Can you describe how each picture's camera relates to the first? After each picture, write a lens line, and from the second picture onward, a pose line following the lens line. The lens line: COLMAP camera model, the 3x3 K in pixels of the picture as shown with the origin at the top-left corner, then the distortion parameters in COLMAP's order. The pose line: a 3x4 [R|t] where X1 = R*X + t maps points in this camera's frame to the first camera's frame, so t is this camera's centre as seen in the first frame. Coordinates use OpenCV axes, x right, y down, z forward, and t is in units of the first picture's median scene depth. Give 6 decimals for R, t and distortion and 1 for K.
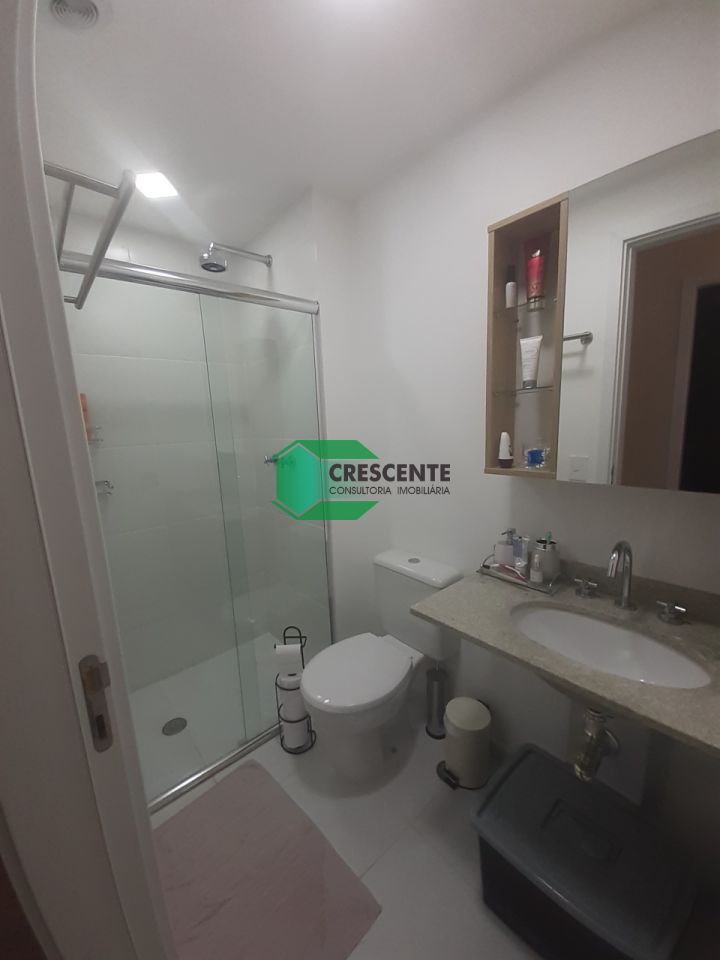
lens RADIAL K [[379.1, 0, 363.9], [0, 379.1, 488.7], [0, 0, 1]] dist [0.023932, -0.017401]
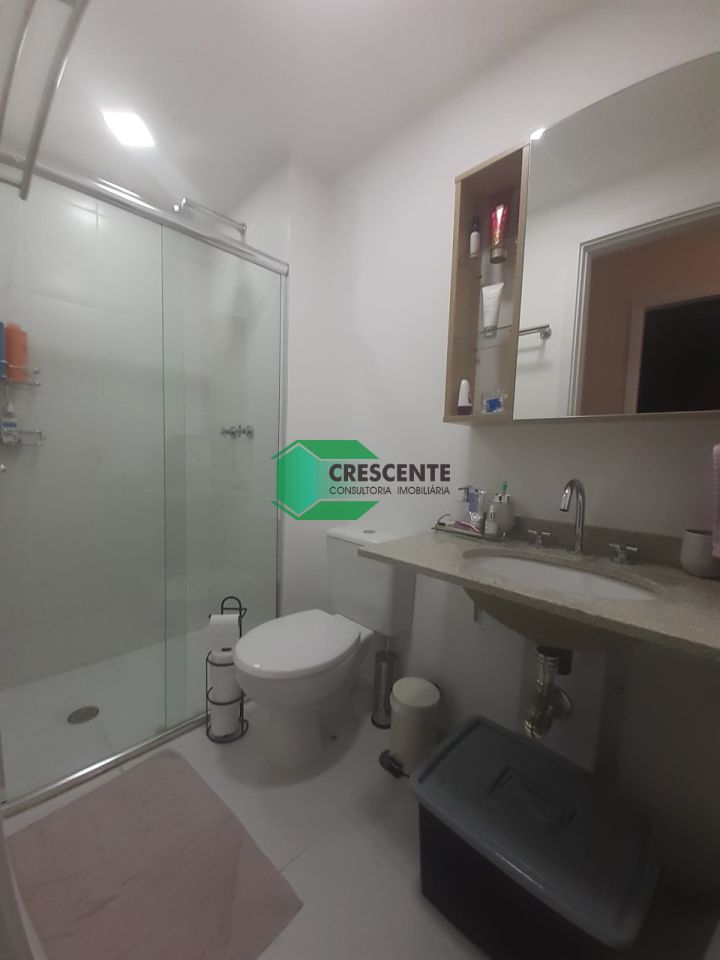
lens RADIAL K [[379.1, 0, 363.9], [0, 379.1, 488.7], [0, 0, 1]] dist [0.023932, -0.017401]
pose [[0.994404, 0.067763, 0.081050, 0.038637], [-0.060181, 0.993884, -0.092589, 0.192853], [-0.086829, 0.087193, 0.992400, 0.052003]]
